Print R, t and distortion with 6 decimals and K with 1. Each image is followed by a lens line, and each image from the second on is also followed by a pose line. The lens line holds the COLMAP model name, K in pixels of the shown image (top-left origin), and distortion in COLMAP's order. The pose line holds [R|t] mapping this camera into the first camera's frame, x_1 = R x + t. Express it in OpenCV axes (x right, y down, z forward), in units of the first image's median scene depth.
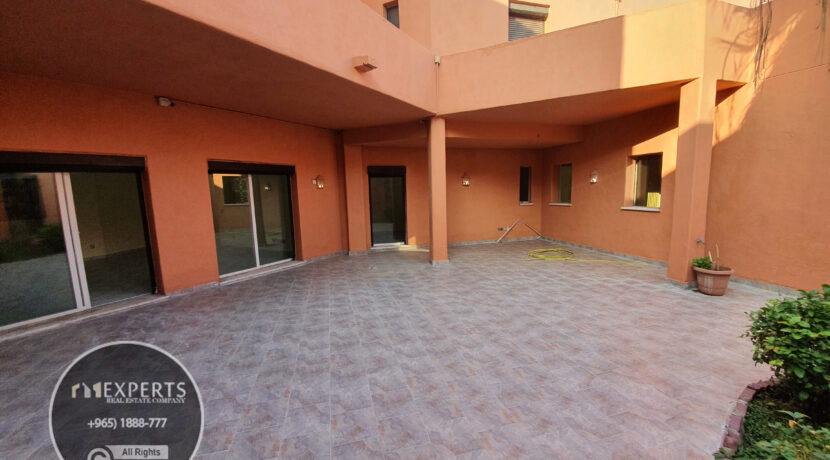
lens RADIAL K [[335.8, 0, 422.3], [0, 335.8, 232.2], [0, 0, 1]] dist [-0.008659, -0.002791]
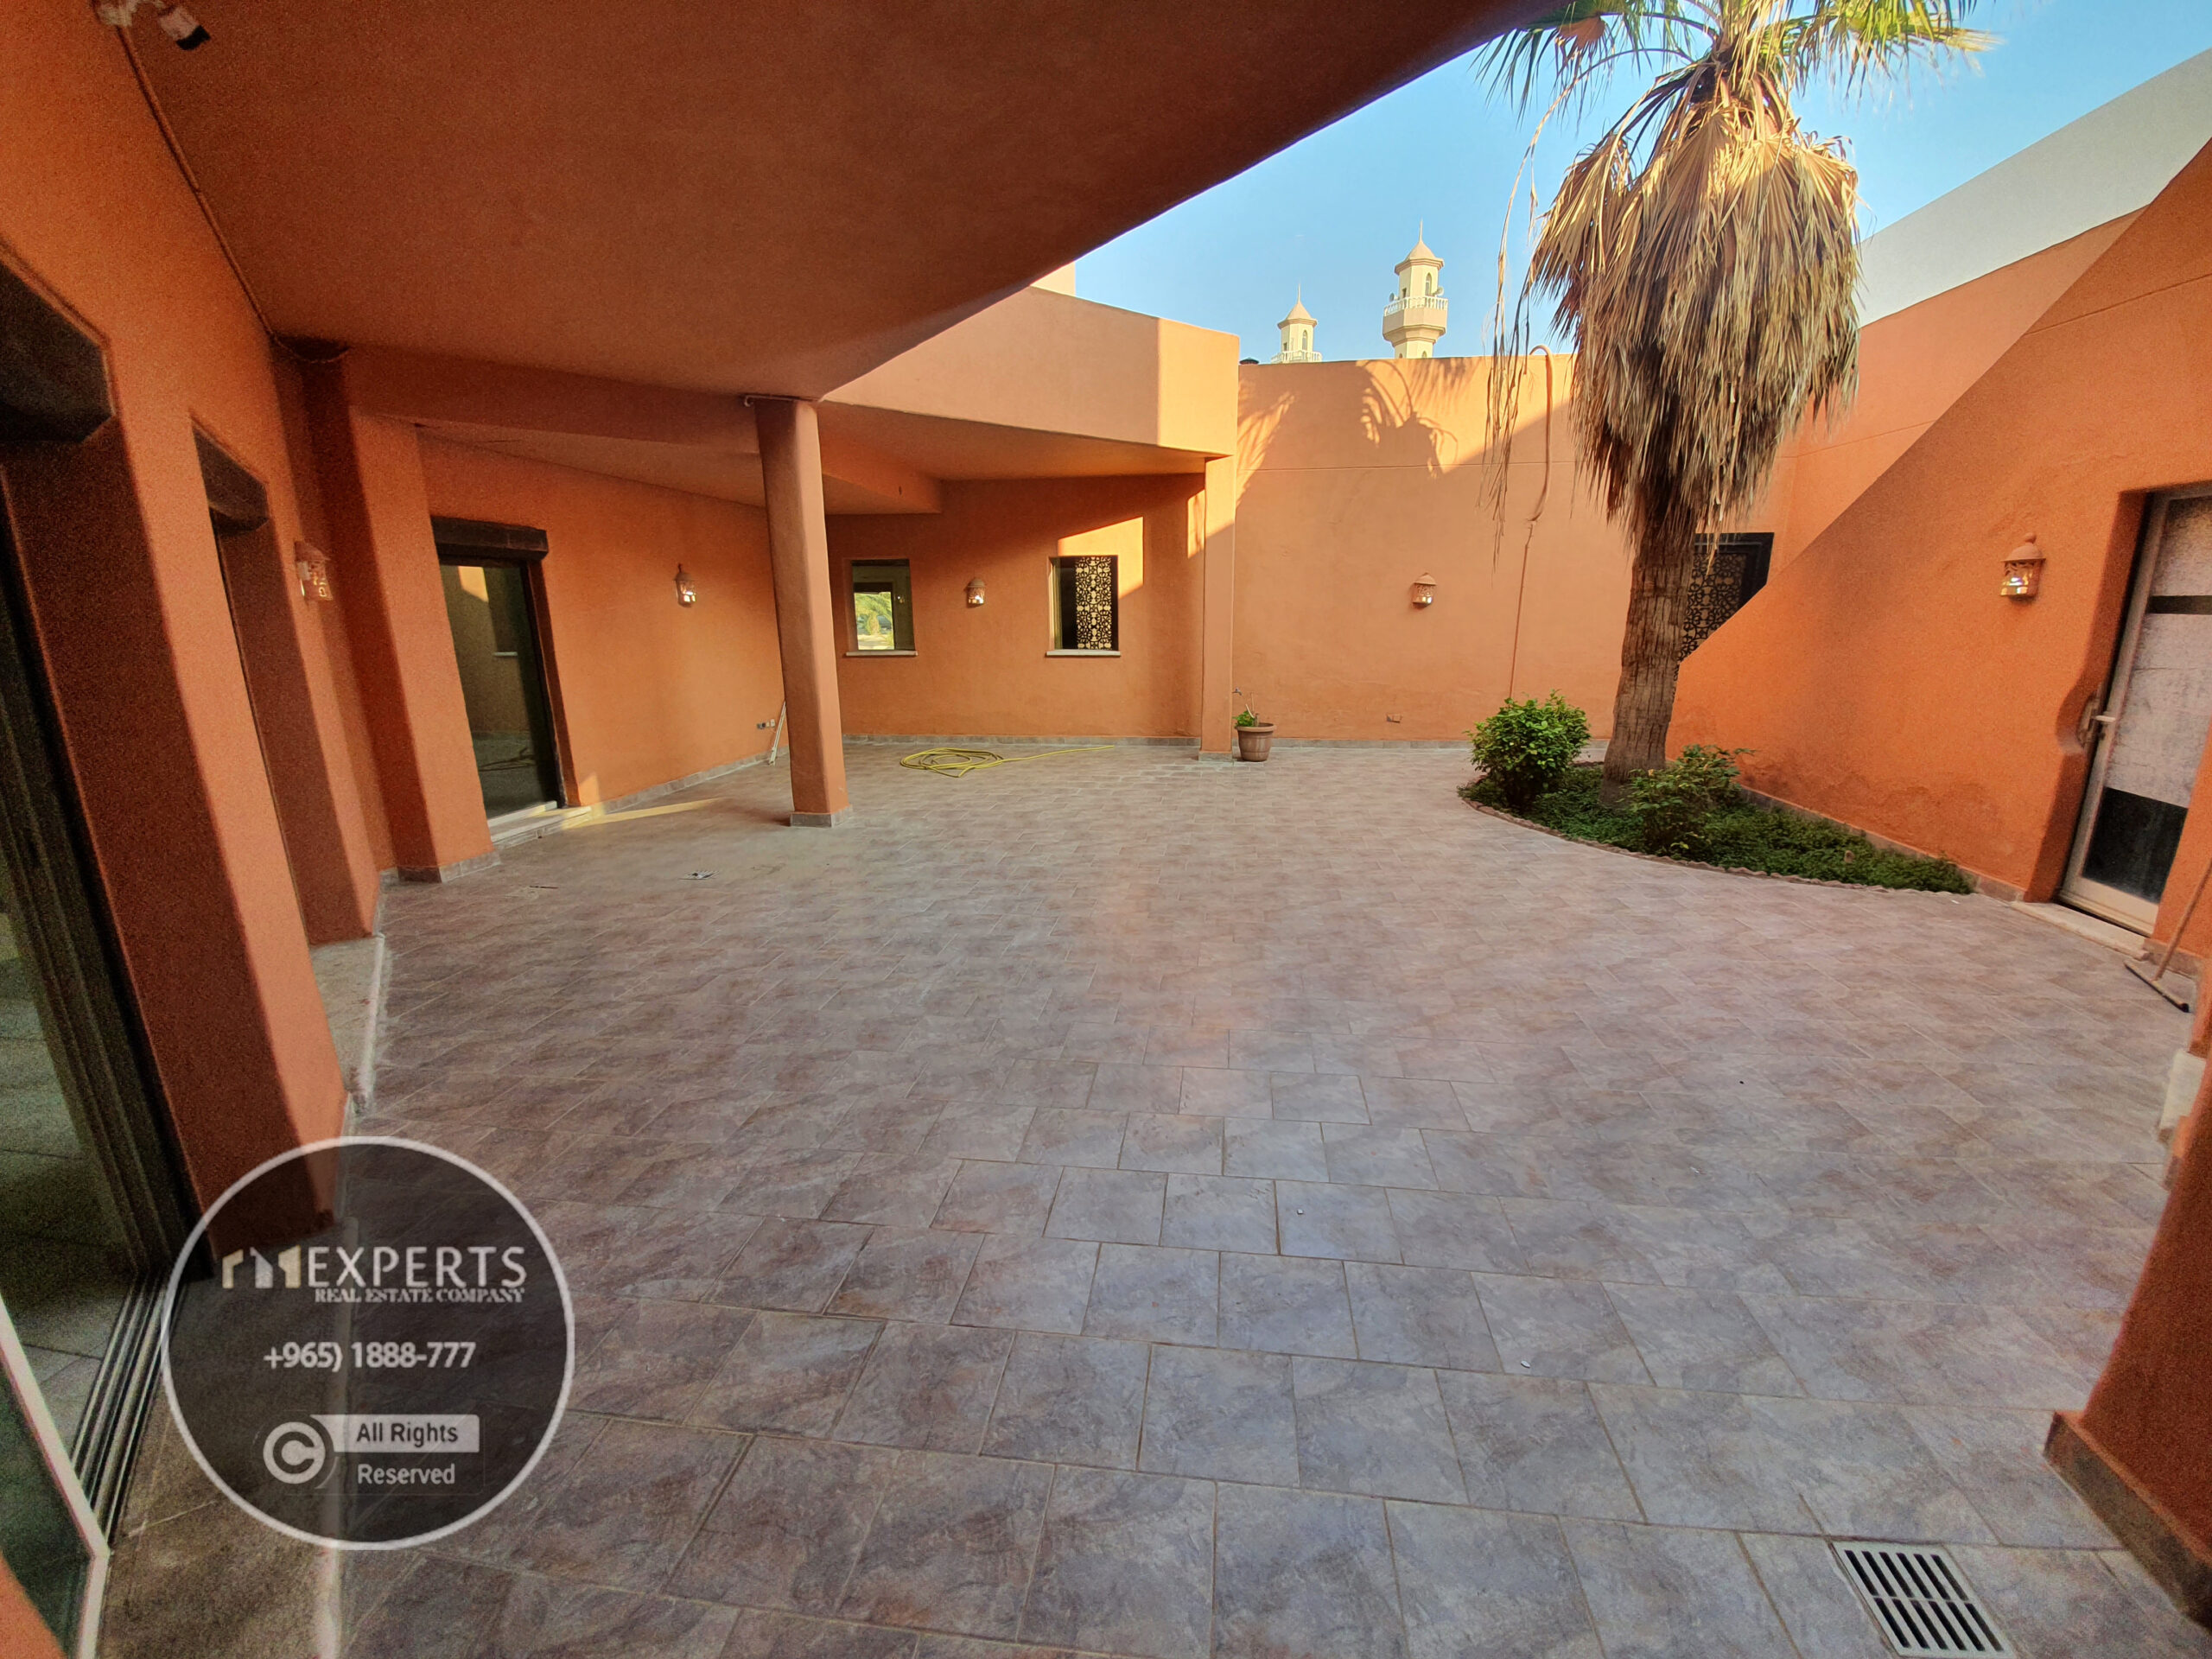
lens RADIAL K [[886.7, 0, 1122.1], [0, 886.7, 822.9], [0, 0, 1]] dist [-0.006494, -0.005982]
pose [[0.384454, -0.198278, 0.901599, -1.073703], [0.115982, 0.979297, 0.165909, -0.041712], [-0.915829, 0.040785, 0.399491, 0.495547]]
